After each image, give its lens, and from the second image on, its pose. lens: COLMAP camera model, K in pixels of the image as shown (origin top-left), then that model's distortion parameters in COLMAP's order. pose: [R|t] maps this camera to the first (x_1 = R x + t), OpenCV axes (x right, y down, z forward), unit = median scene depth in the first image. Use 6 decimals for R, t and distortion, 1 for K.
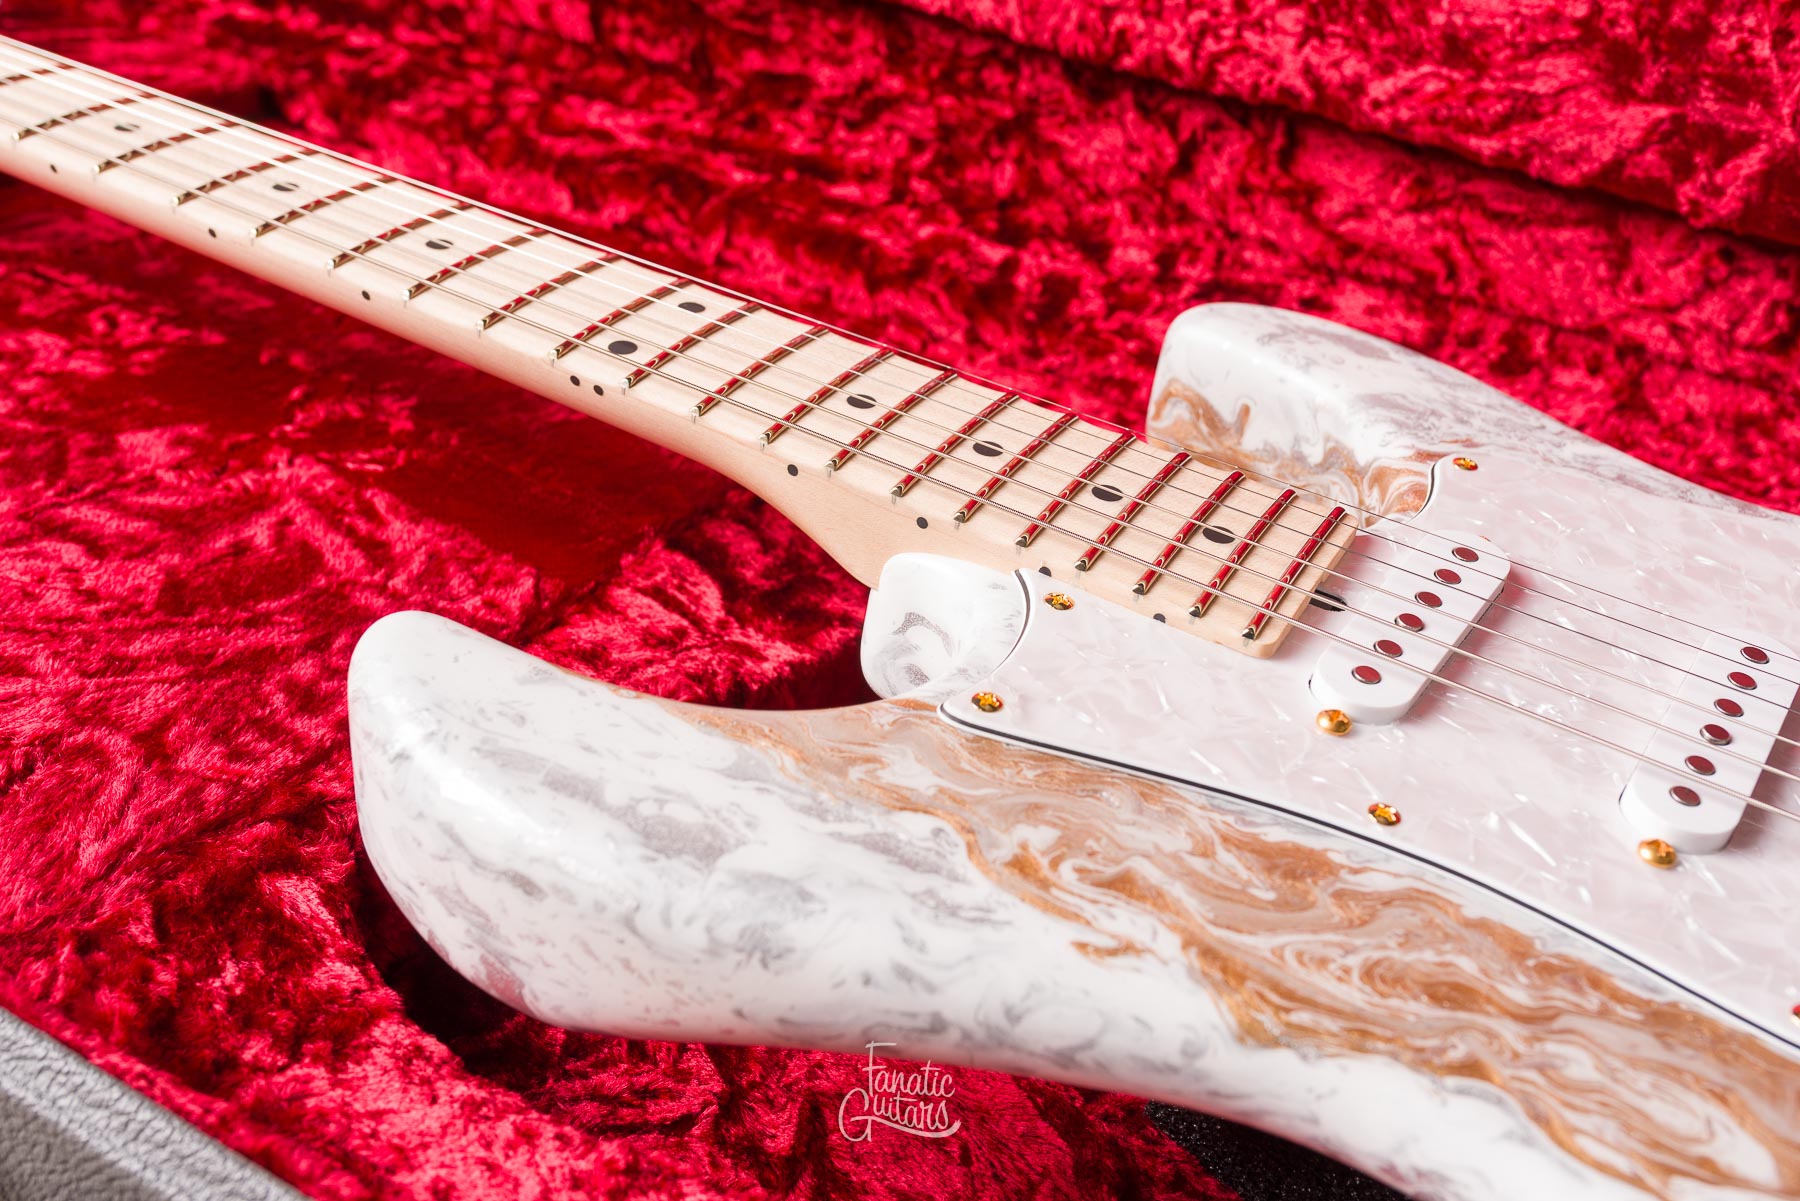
lens RADIAL K [[1786.9, 0, 896.1], [0, 1786.9, 600.1], [0, 0, 1]] dist [0.006560, -0.007227]
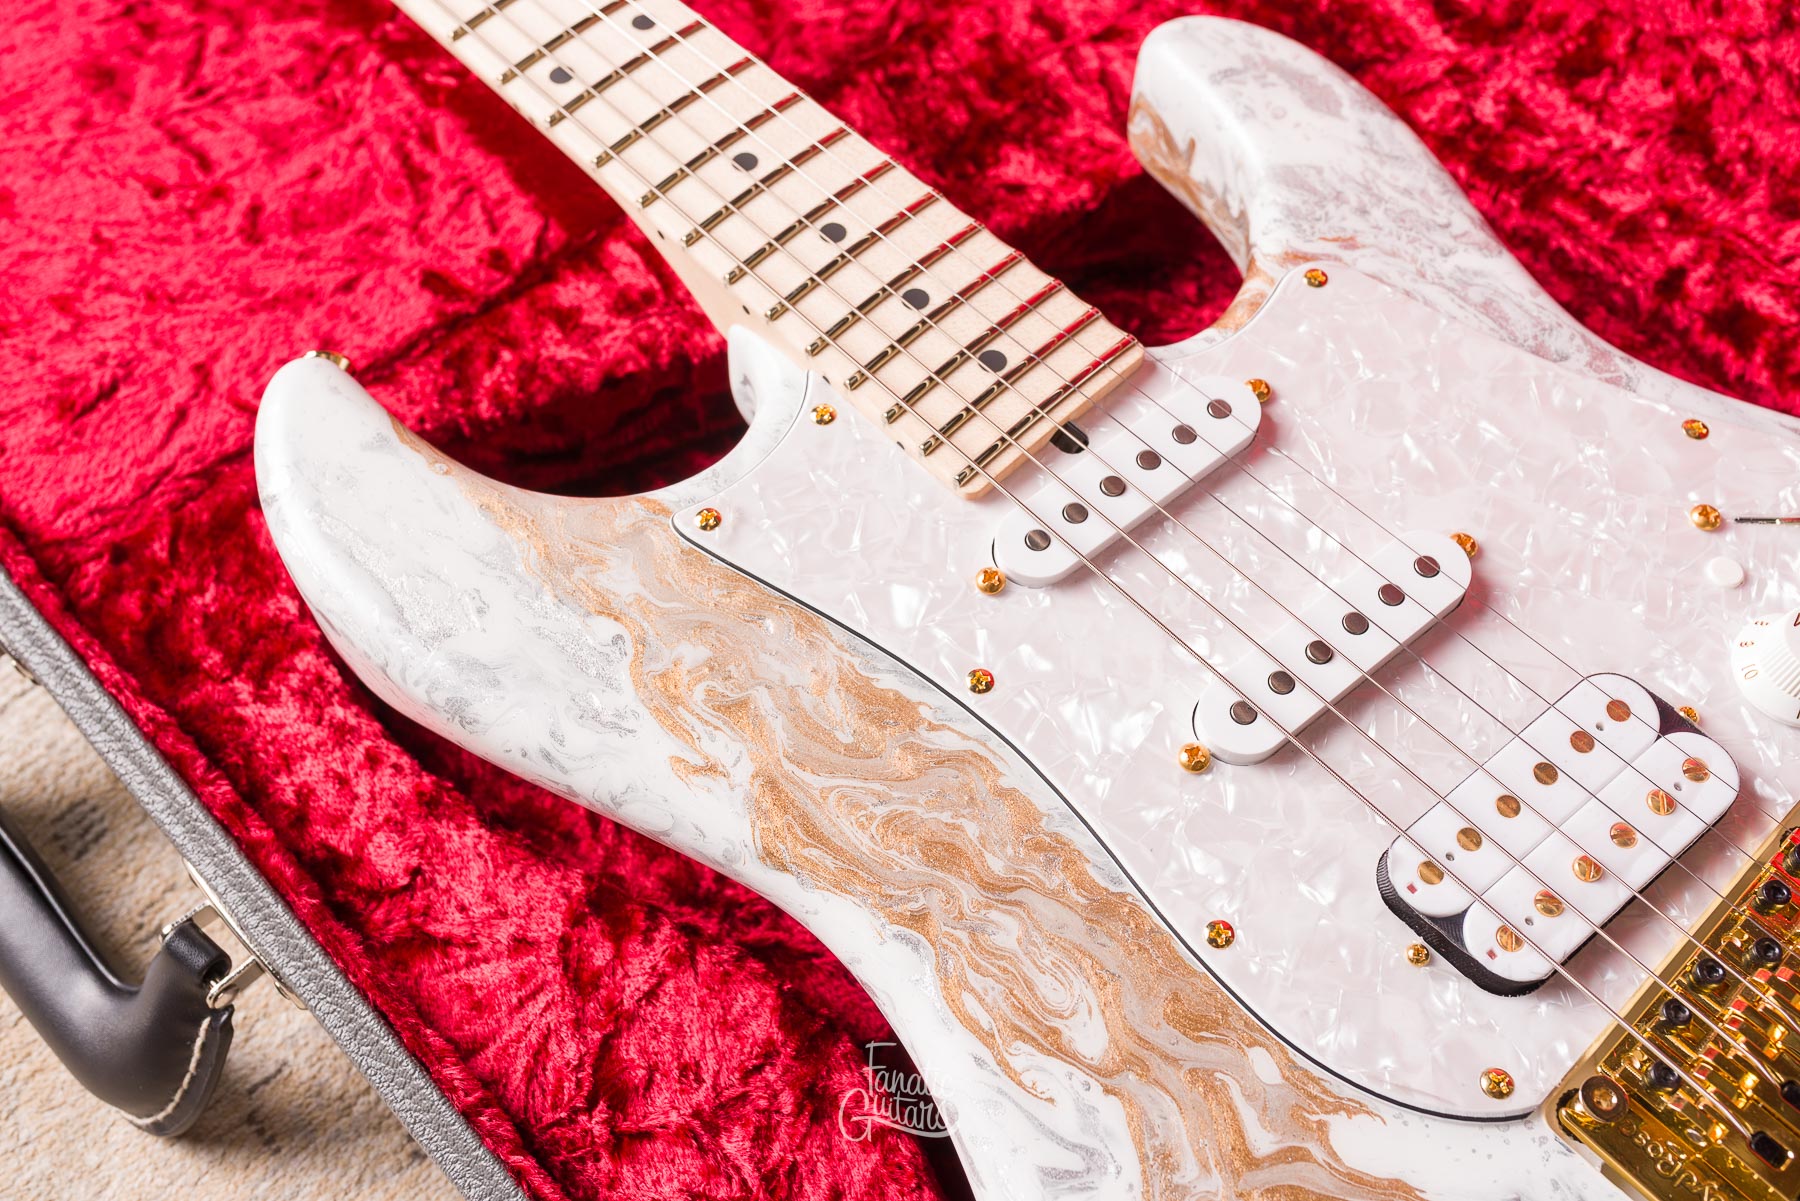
lens RADIAL K [[1786.9, 0, 896.1], [0, 1786.9, 600.1], [0, 0, 1]] dist [0.006560, -0.007227]
pose [[0.952317, 0.188690, -0.239769, 0.338410], [-0.072903, 0.903799, 0.421702, -0.297227], [0.296274, -0.384114, 0.874459, -0.040647]]
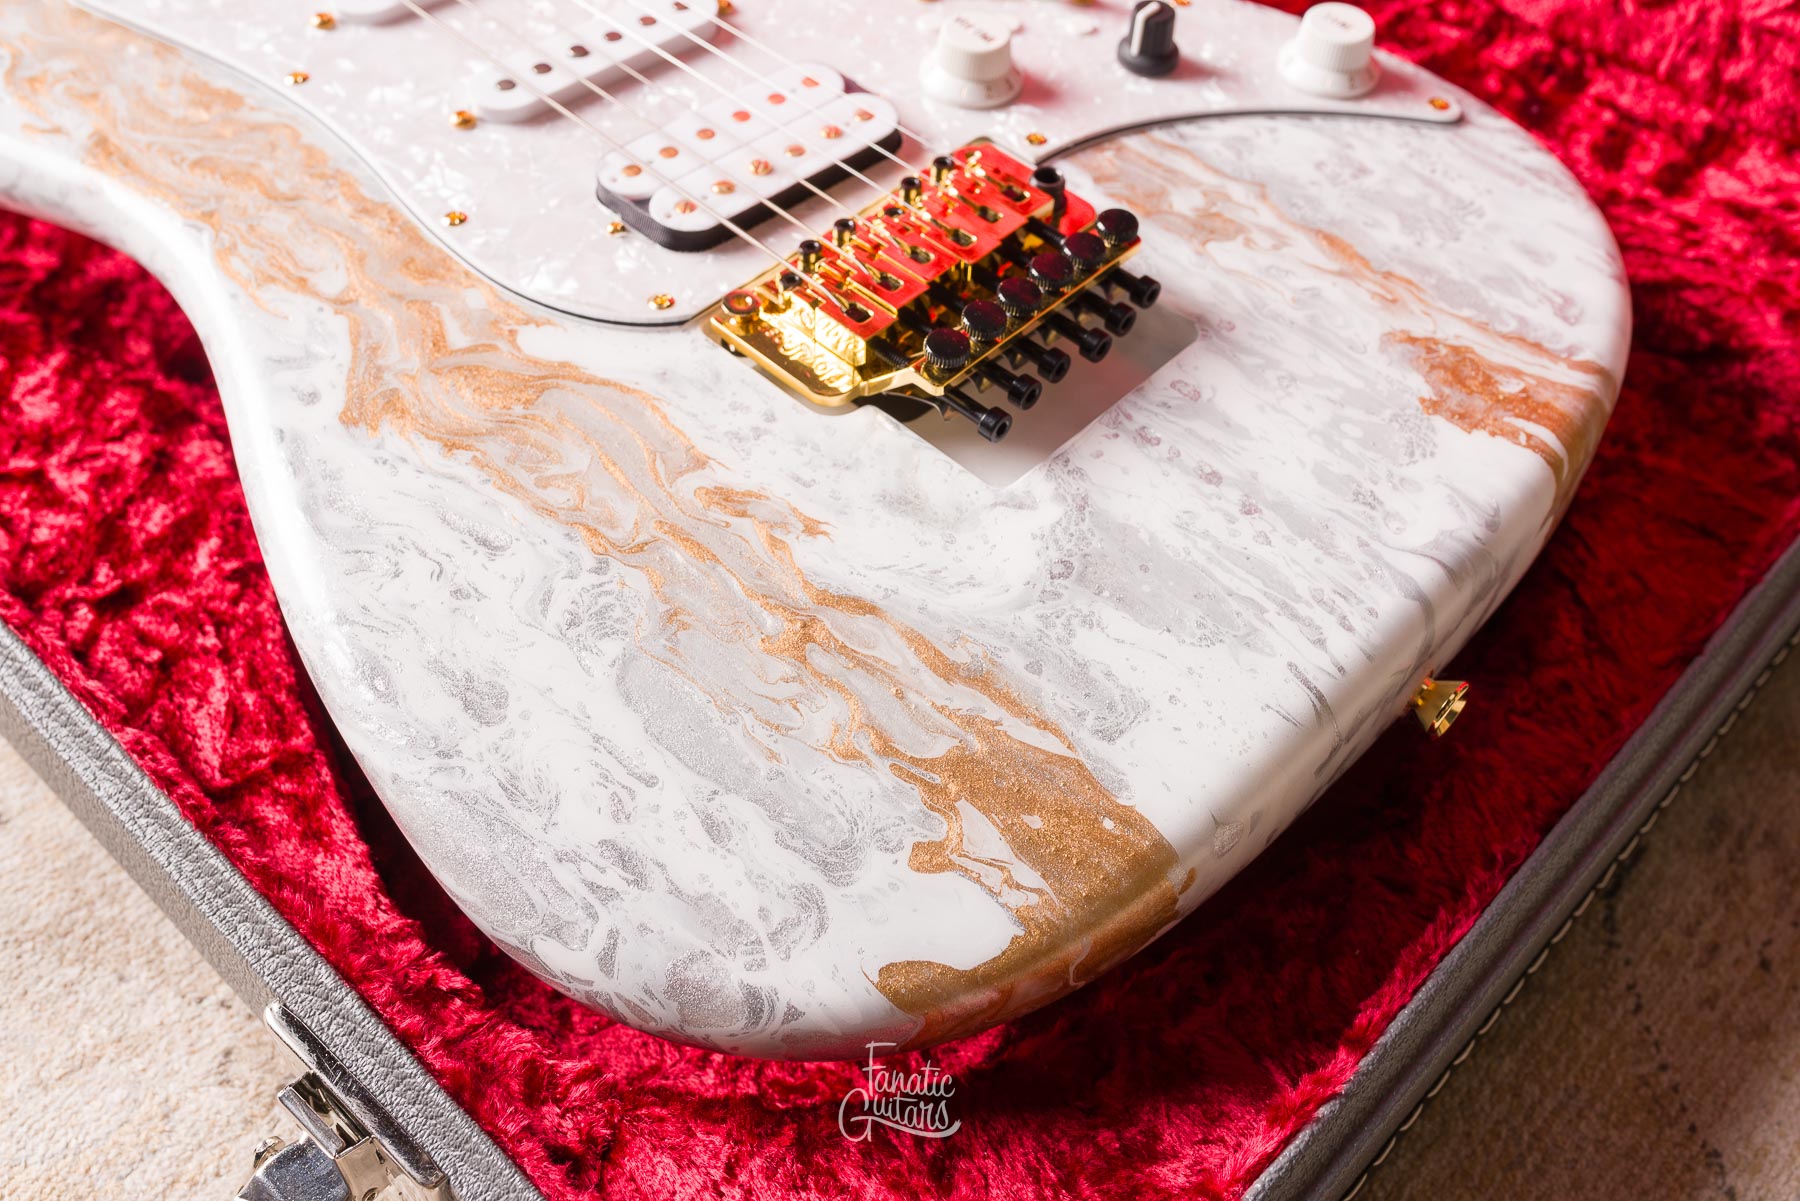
lens RADIAL K [[1786.9, 0, 896.1], [0, 1786.9, 600.1], [0, 0, 1]] dist [0.006560, -0.007227]
pose [[0.967832, 0.138878, -0.209797, 0.753791], [-0.080933, 0.961384, 0.263043, 0.071855], [0.238226, -0.237602, 0.941697, -0.246612]]
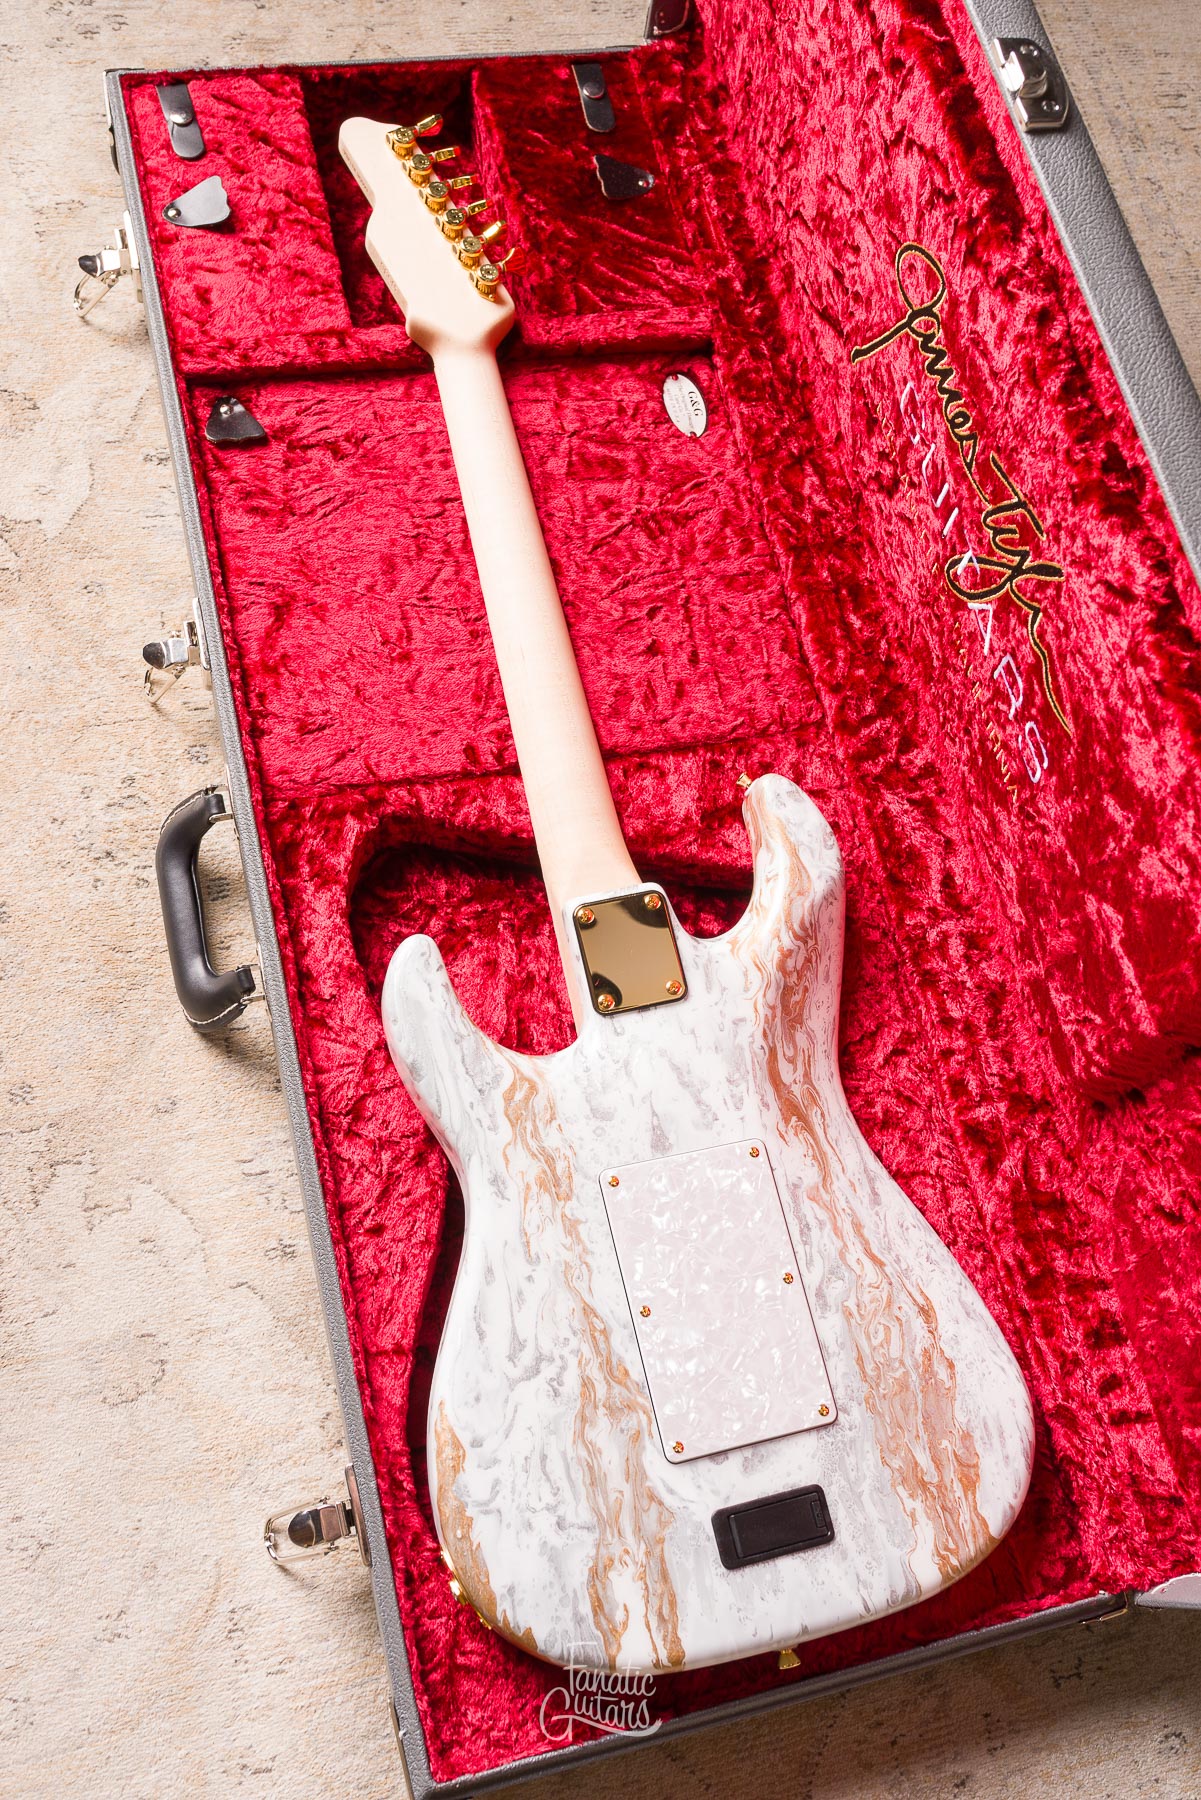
lens RADIAL K [[1715.5, 0, 598.1], [0, 1715.5, 900.9], [0, 0, 1]] dist [0.000251, -0.005726]
pose [[0.682386, 0.679174, -0.270317, 0.652109], [-0.473275, 0.692313, 0.544714, -1.209430], [0.557100, -0.243771, 0.793861, -0.891529]]
